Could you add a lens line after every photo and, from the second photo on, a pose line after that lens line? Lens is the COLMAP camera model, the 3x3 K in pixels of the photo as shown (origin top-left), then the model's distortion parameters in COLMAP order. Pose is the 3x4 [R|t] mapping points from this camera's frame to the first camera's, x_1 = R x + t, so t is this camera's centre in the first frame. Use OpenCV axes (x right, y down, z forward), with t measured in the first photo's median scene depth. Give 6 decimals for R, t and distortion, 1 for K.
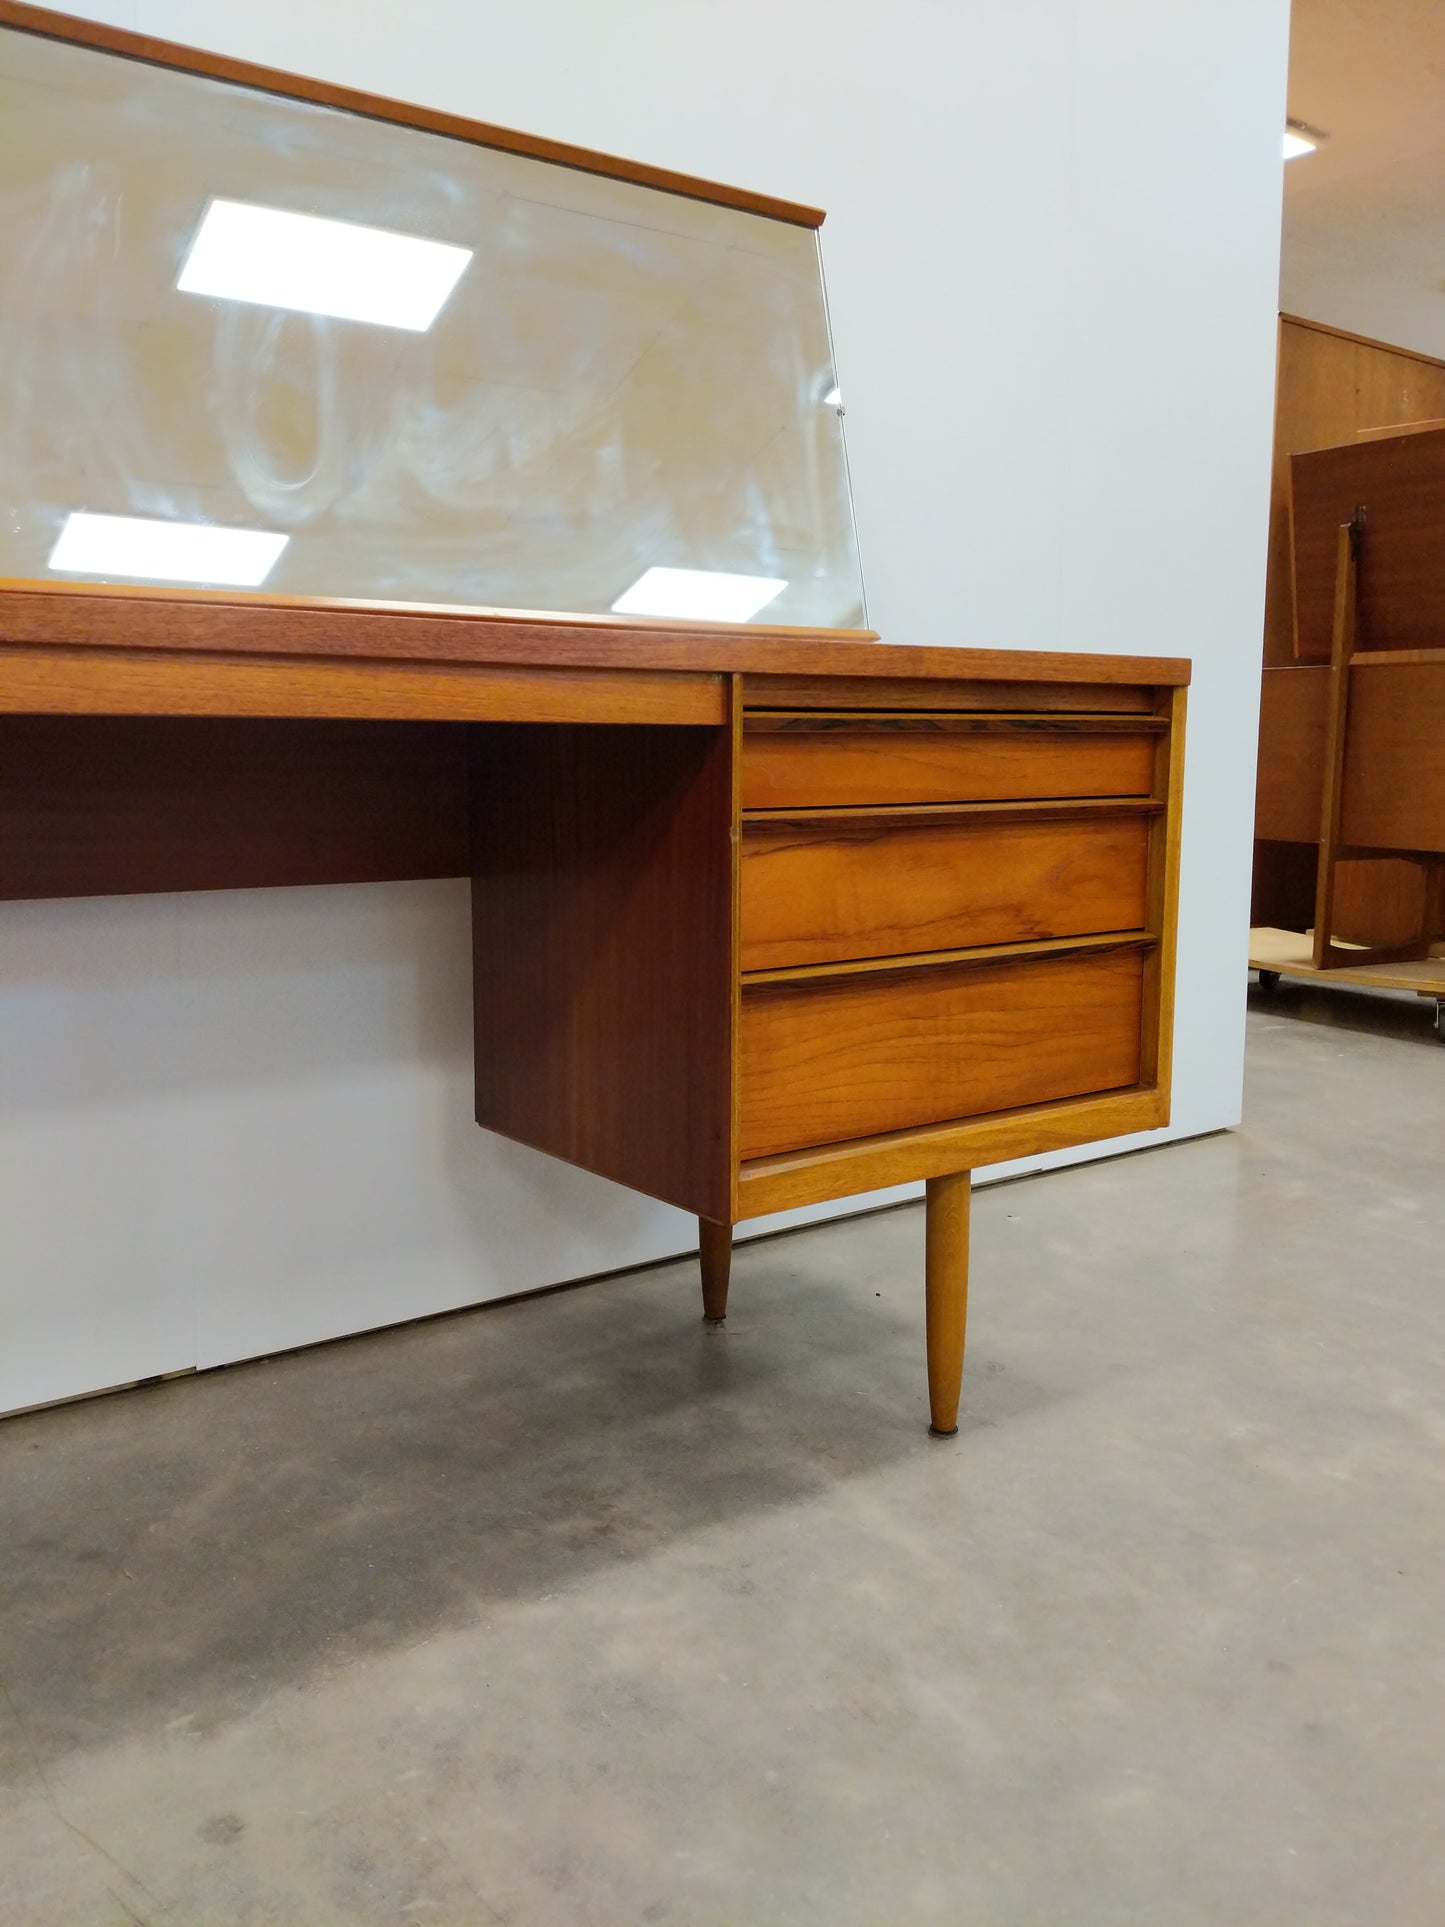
lens RADIAL K [[1564.9, 0, 729.7], [0, 1564.9, 934.4], [0, 0, 1]] dist [0.045122, -0.089186]
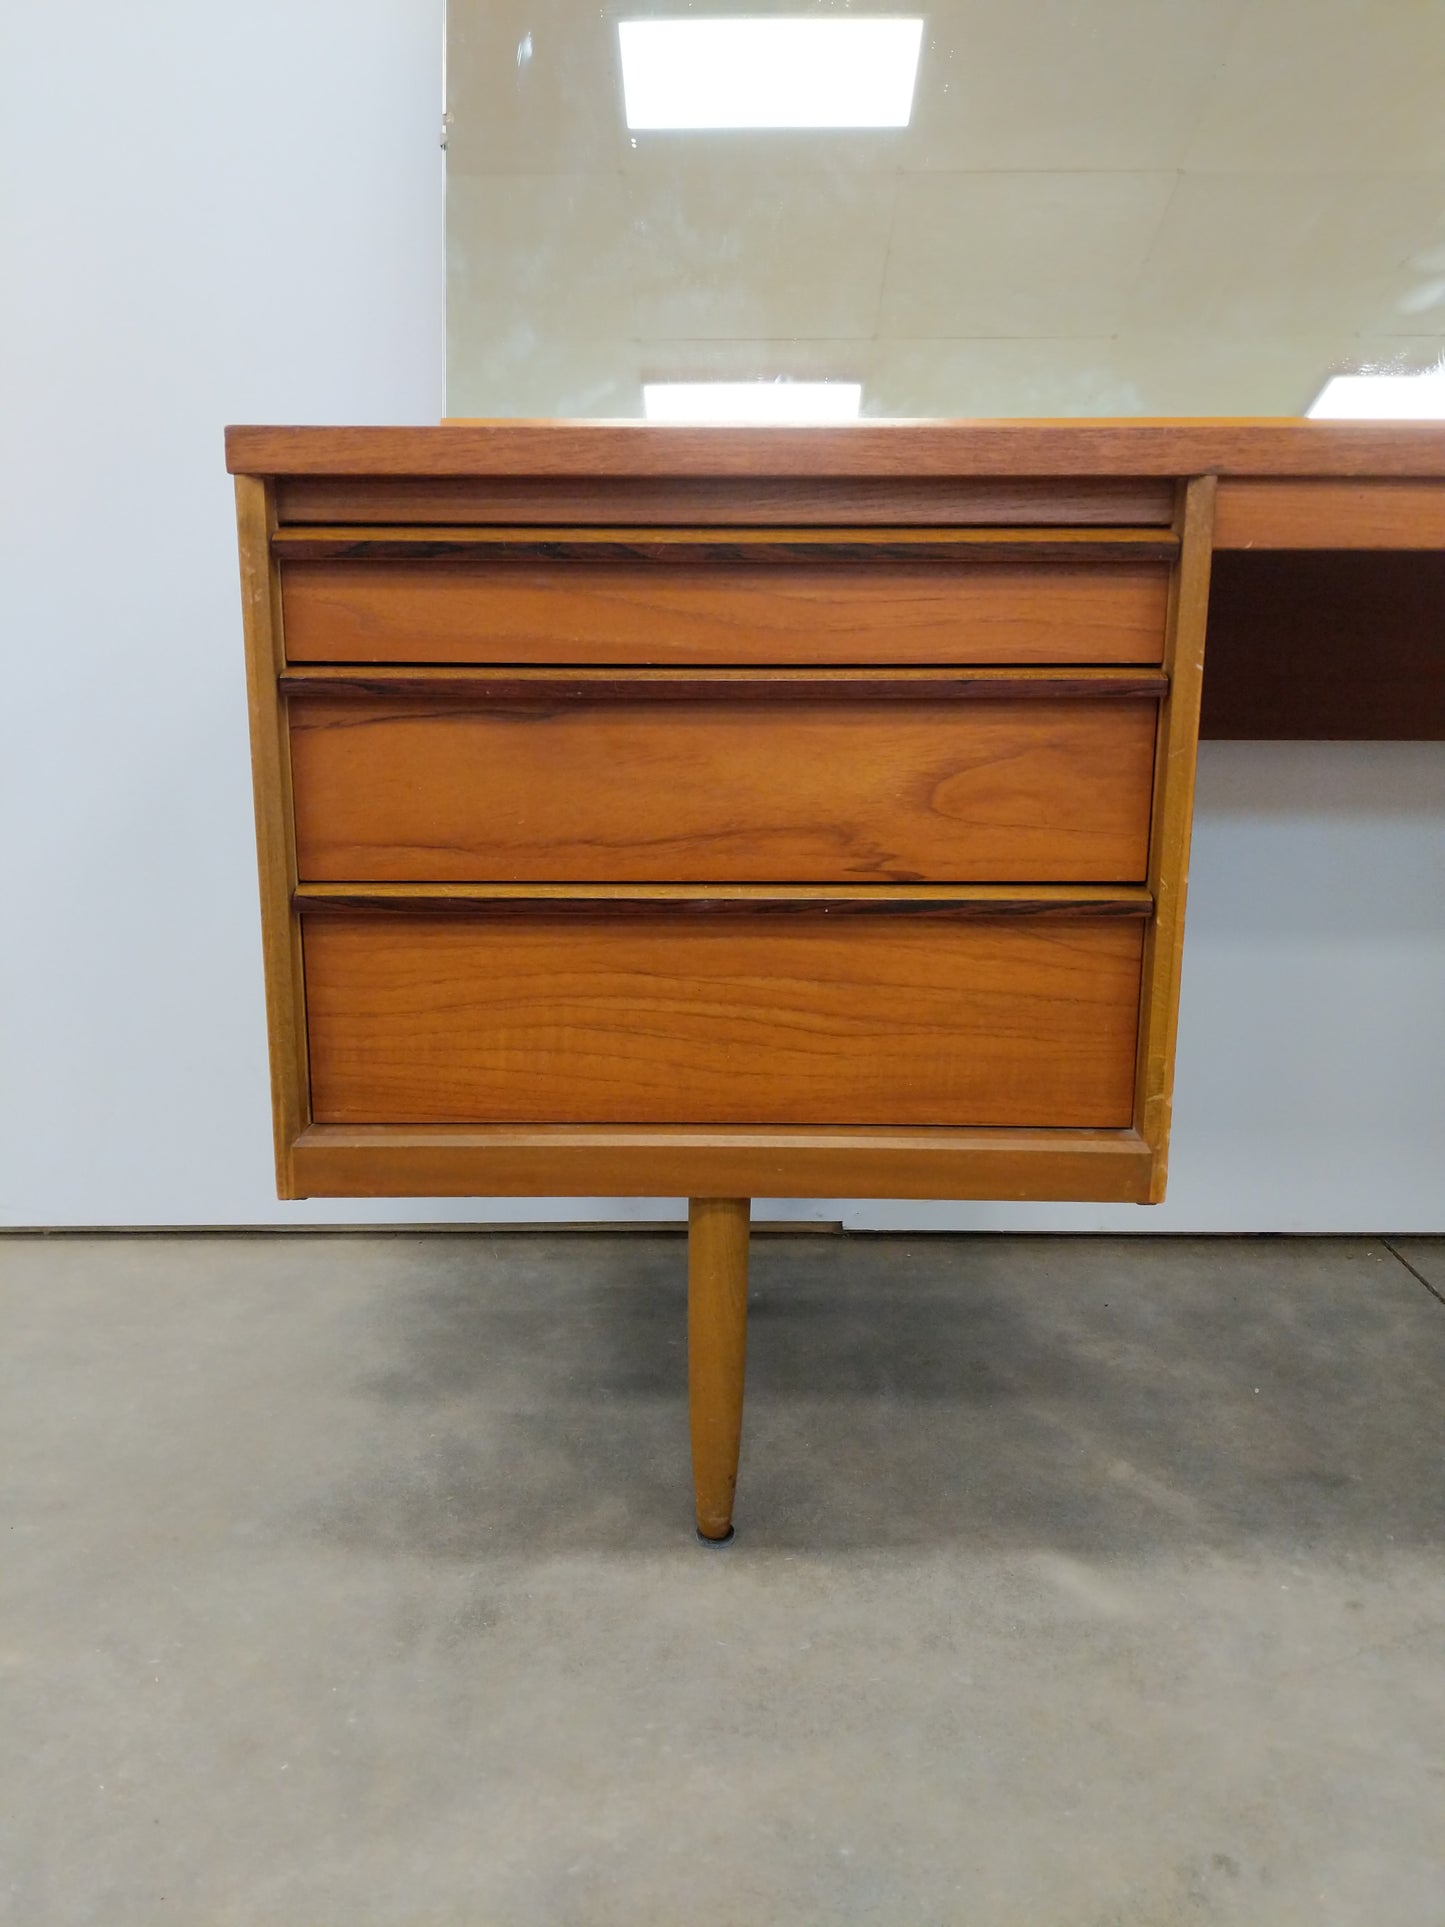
lens RADIAL K [[1564.9, 0, 729.7], [0, 1564.9, 934.4], [0, 0, 1]] dist [0.045122, -0.089186]
pose [[0.793222, 0.138189, -0.593045, 0.544528], [-0.075466, 0.988710, 0.129448, -0.055914], [0.604238, -0.057926, 0.794696, 0.446922]]
